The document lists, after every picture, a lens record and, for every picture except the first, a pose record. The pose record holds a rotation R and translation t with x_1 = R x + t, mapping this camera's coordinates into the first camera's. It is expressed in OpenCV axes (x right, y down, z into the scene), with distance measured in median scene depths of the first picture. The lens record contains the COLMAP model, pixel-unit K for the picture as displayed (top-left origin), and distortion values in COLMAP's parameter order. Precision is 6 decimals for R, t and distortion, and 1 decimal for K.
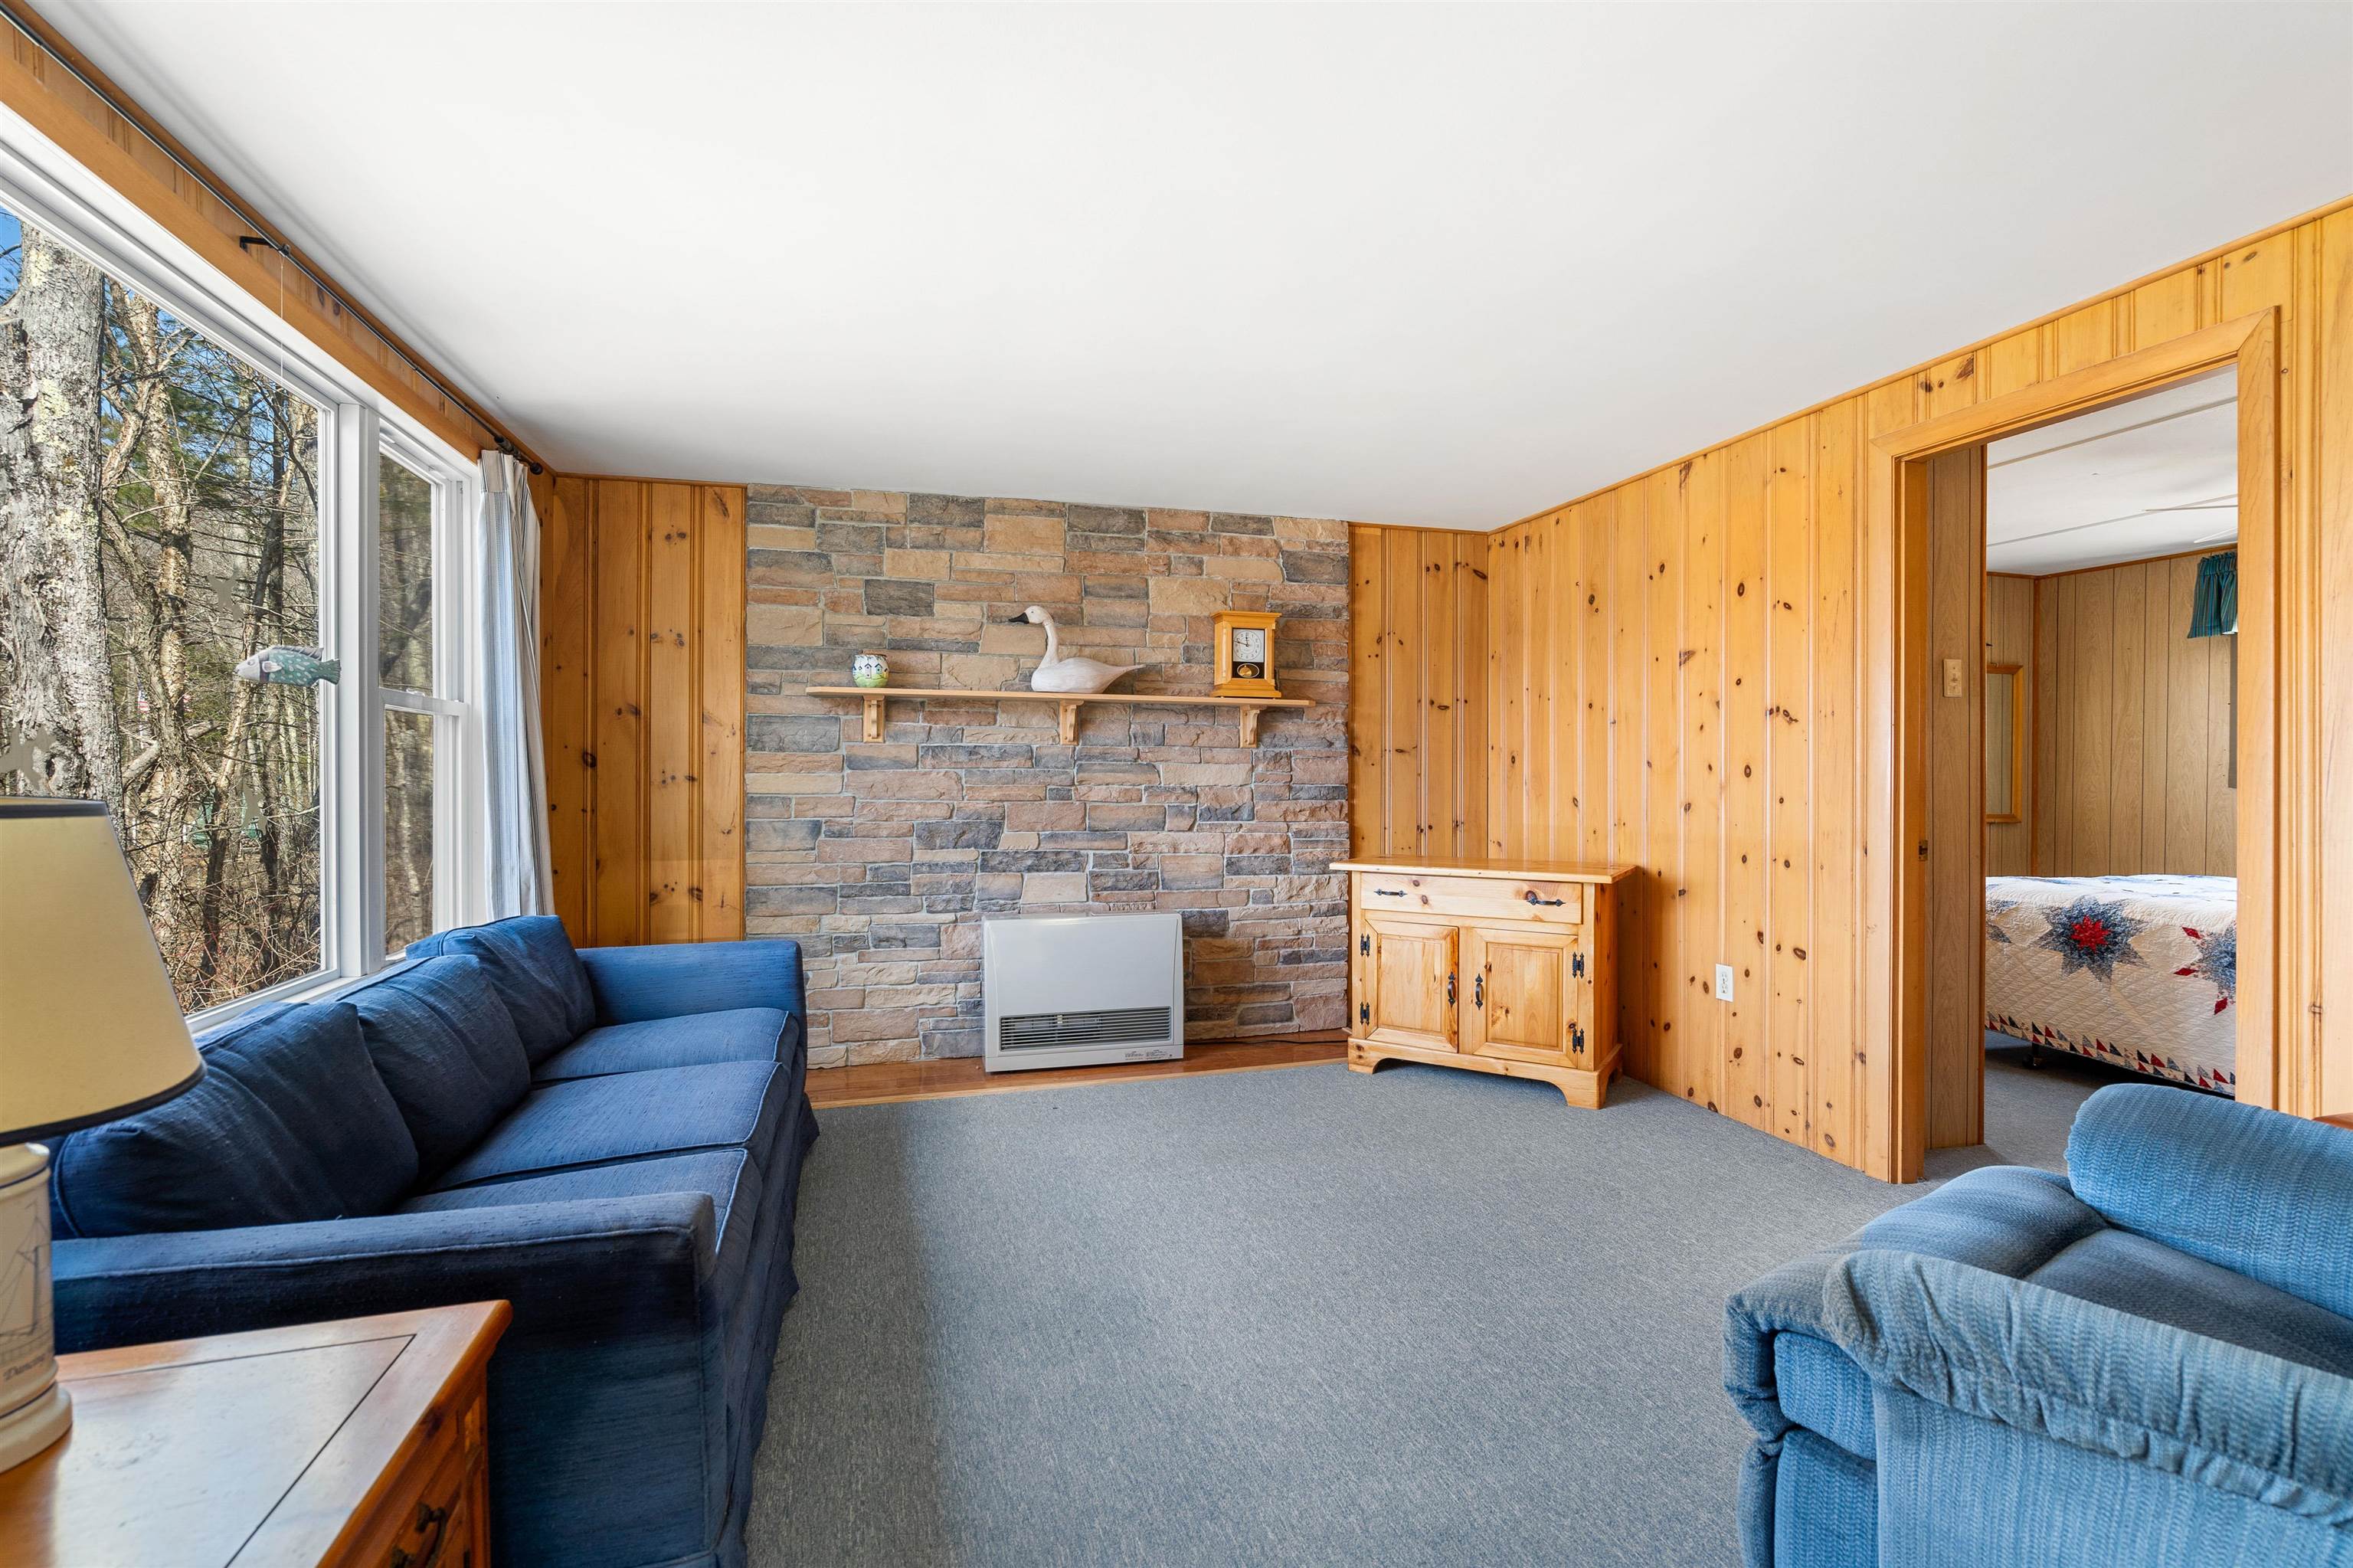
lens RADIAL K [[1077.3, 0, 1175.8], [0, 1077.3, 786.9], [0, 0, 1]] dist [-0.003588, 0.001404]
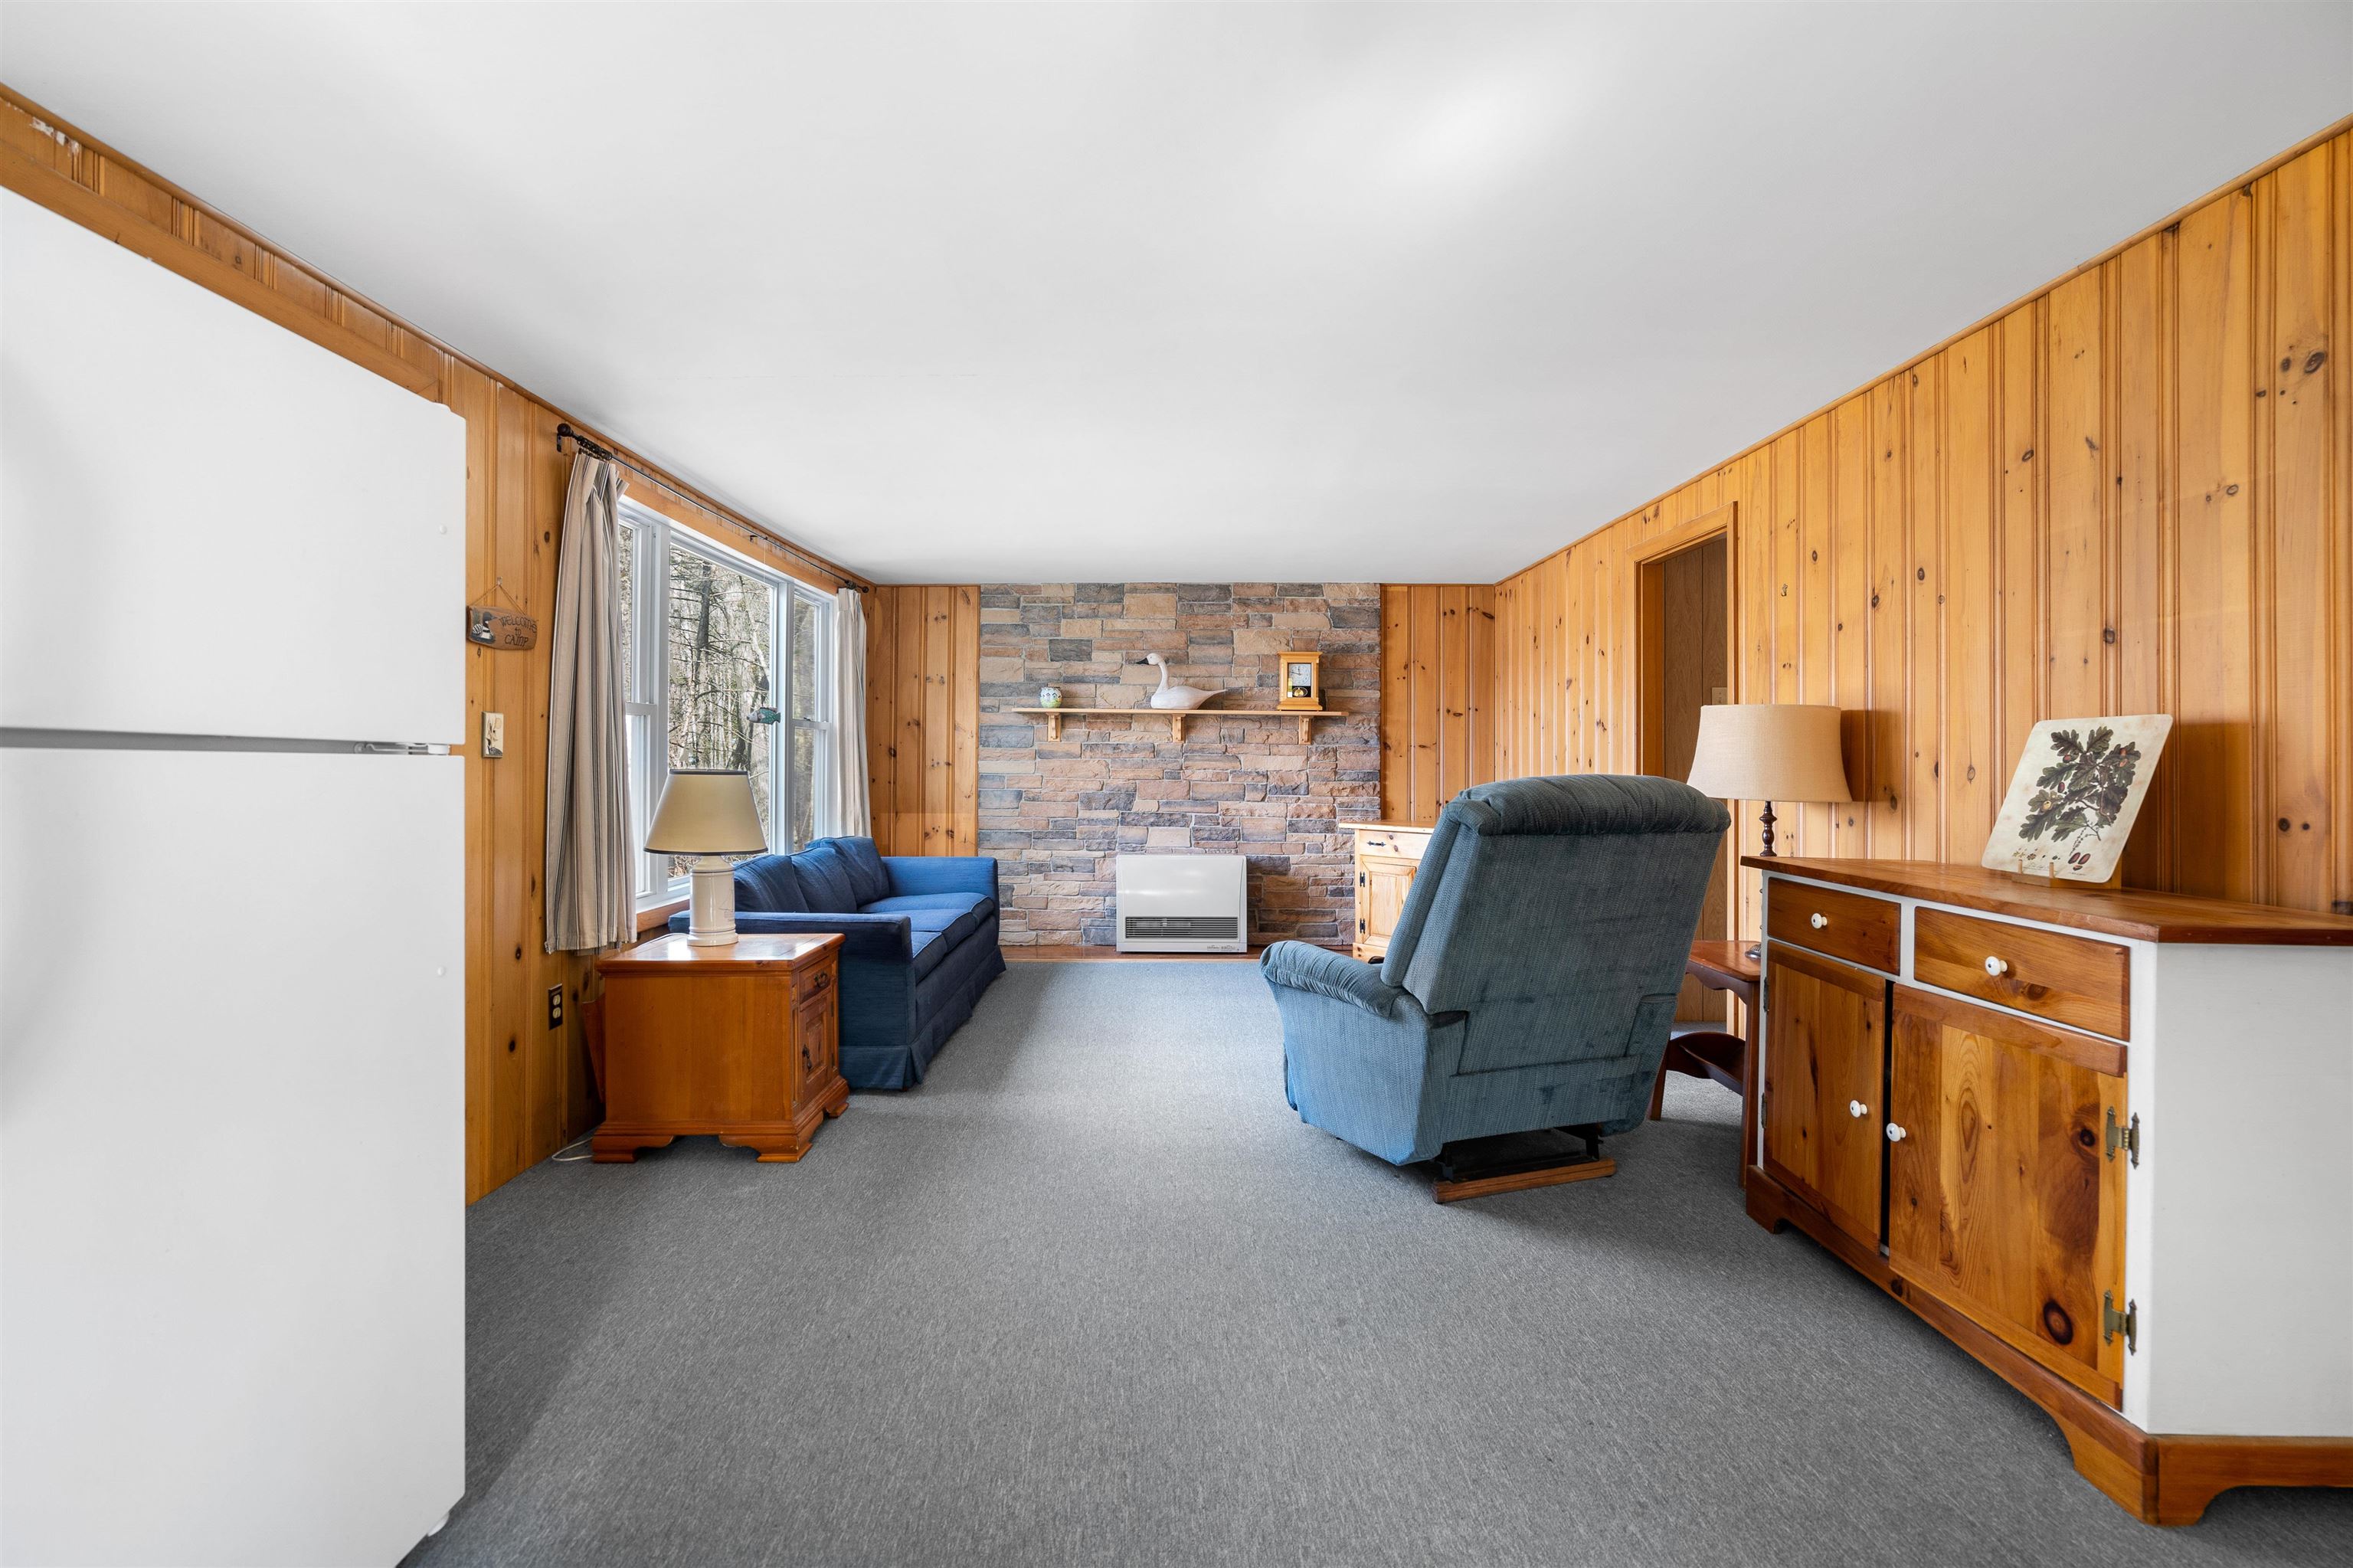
lens RADIAL K [[1077.3, 0, 1163.5], [0, 1077.3, 768.6], [0, 0, 1]] dist [-0.003588, 0.001404]
pose [[0.961868, 0.006677, -0.273432, 0.303617], [-0.007653, 0.999968, -0.002505, 0.000994], [0.273407, 0.004502, 0.961888, -0.474355]]
